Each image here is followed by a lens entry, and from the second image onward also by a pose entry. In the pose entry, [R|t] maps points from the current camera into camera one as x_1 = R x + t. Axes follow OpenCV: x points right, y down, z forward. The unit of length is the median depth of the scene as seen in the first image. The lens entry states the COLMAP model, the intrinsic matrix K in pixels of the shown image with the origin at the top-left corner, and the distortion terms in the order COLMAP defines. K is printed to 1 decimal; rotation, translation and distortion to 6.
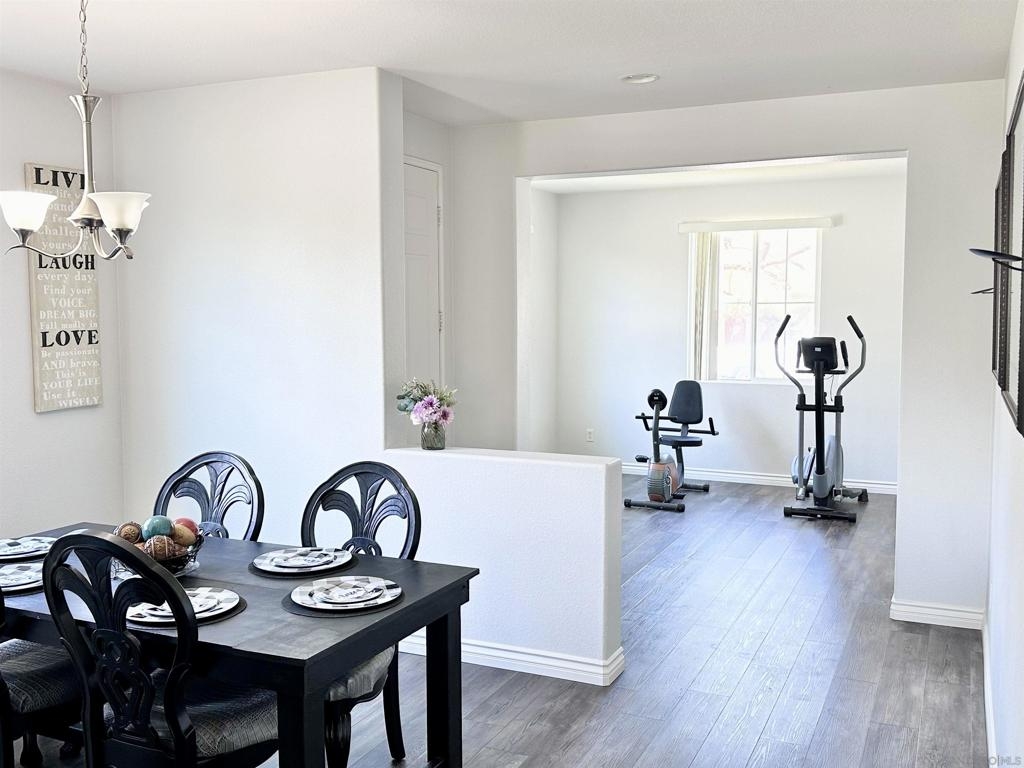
lens RADIAL K [[984.2, 0, 510.8], [0, 984.2, 384.3], [0, 0, 1]] dist [0.108656, 0.000000]
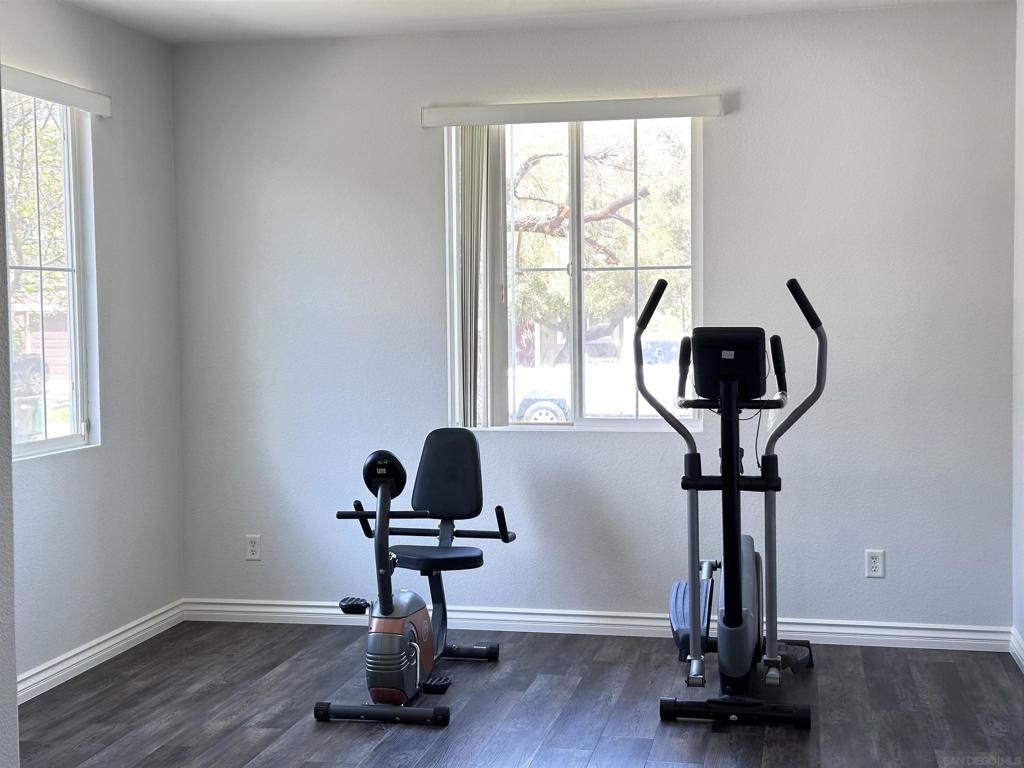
lens RADIAL K [[1442.0, 0, 512.0], [0, 1442.0, 381.9], [0, 0, 1]] dist [0.183862, 0.000000]
pose [[0.975907, -0.020776, 0.217195, 0.063213], [0.027694, 0.999200, -0.028858, -0.005826], [-0.216421, 0.034178, 0.975702, 0.343391]]
